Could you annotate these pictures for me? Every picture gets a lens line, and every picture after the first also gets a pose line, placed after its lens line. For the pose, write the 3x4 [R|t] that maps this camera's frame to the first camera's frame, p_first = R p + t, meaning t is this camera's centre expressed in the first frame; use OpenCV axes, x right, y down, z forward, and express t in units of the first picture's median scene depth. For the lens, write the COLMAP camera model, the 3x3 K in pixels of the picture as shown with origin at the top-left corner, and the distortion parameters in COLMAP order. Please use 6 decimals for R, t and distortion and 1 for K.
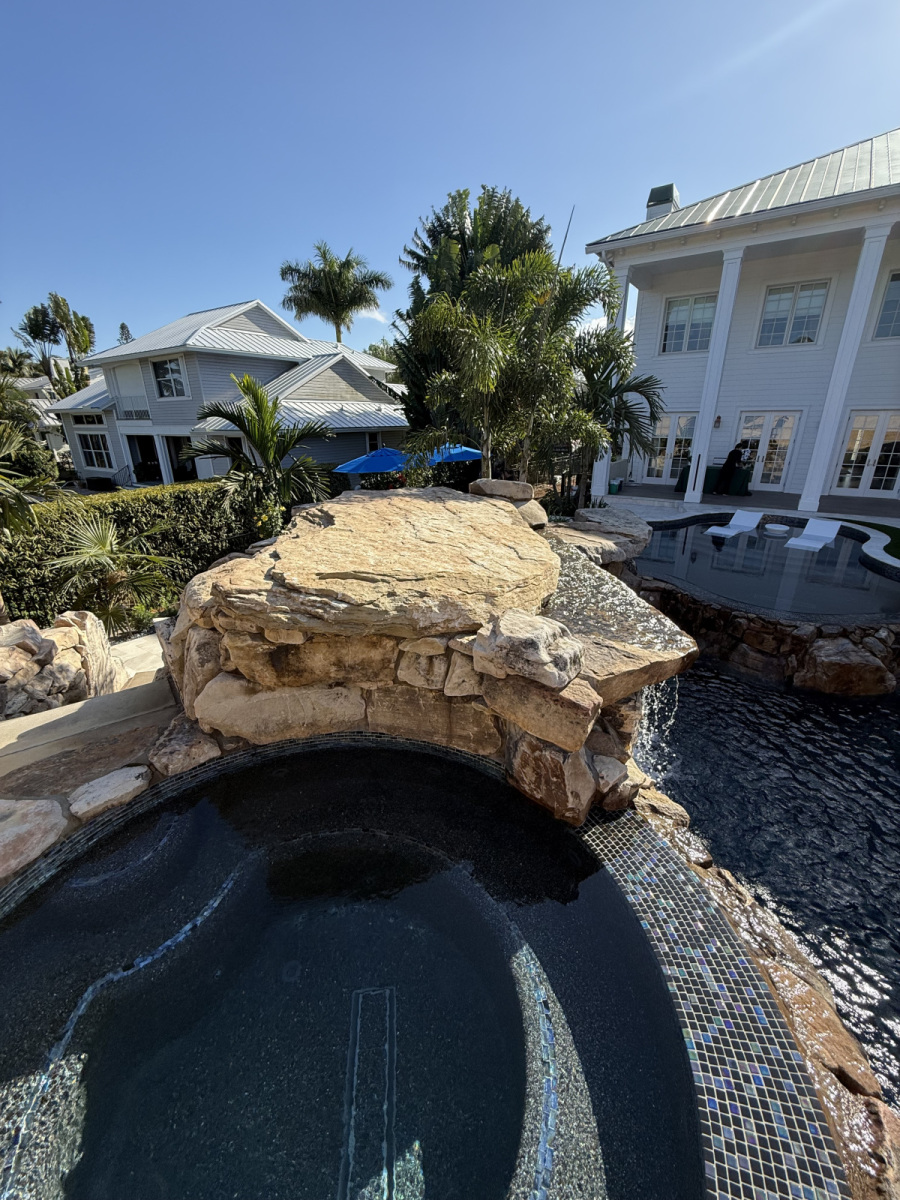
lens RADIAL K [[481.4, 0, 451.5], [0, 481.4, 598.6], [0, 0, 1]] dist [-0.000532, 0.000728]
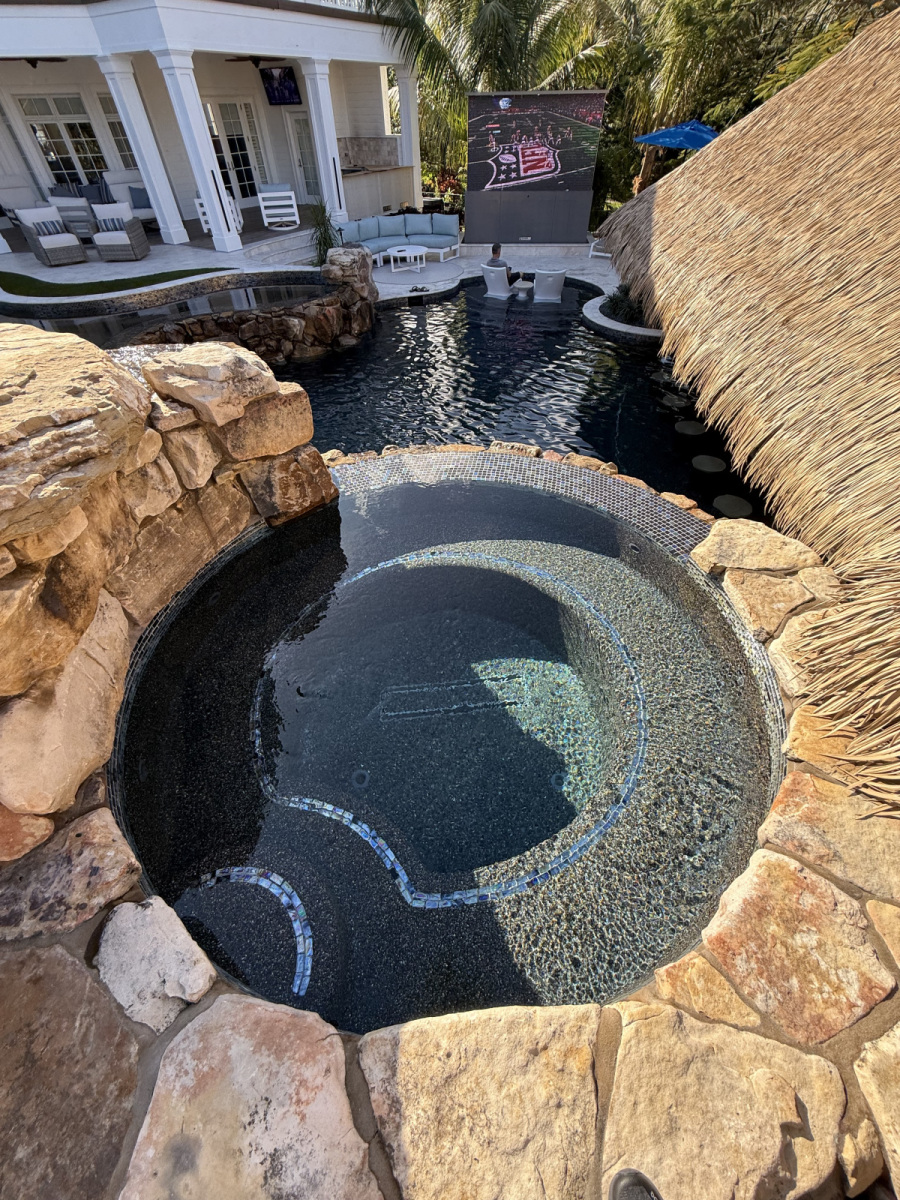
lens RADIAL K [[481.4, 0, 451.5], [0, 481.4, 598.6], [0, 0, 1]] dist [-0.000532, 0.000728]
pose [[-0.016638, -0.709761, 0.704246, -0.598600], [0.369312, 0.650173, 0.663990, -0.054767], [-0.929156, 0.271134, 0.251306, 0.353847]]
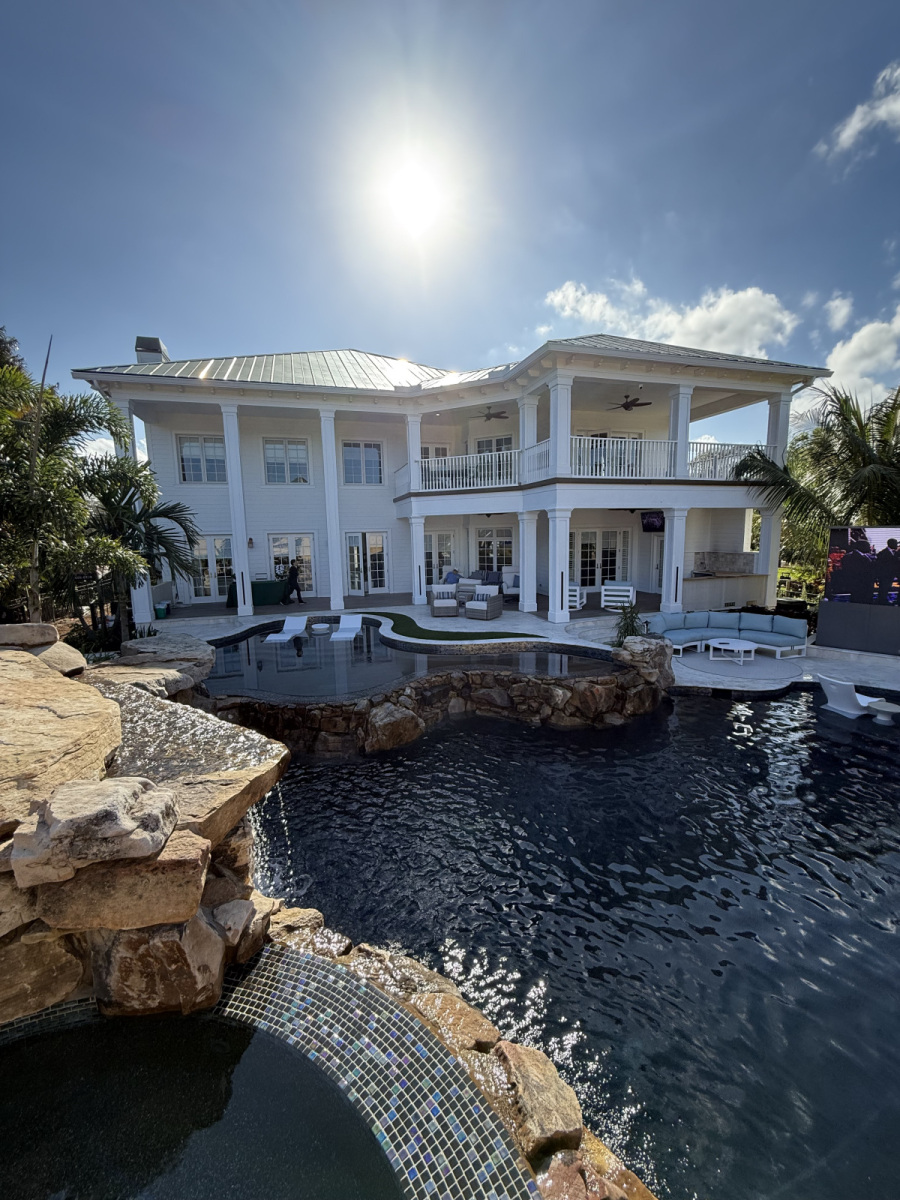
lens RADIAL K [[481.4, 0, 451.5], [0, 481.4, 598.6], [0, 0, 1]] dist [-0.000532, 0.000728]
pose [[0.641795, -0.111282, 0.758759, -0.026483], [0.283901, 0.953596, -0.100279, -0.007286], [-0.712390, 0.279771, 0.643607, -0.037915]]
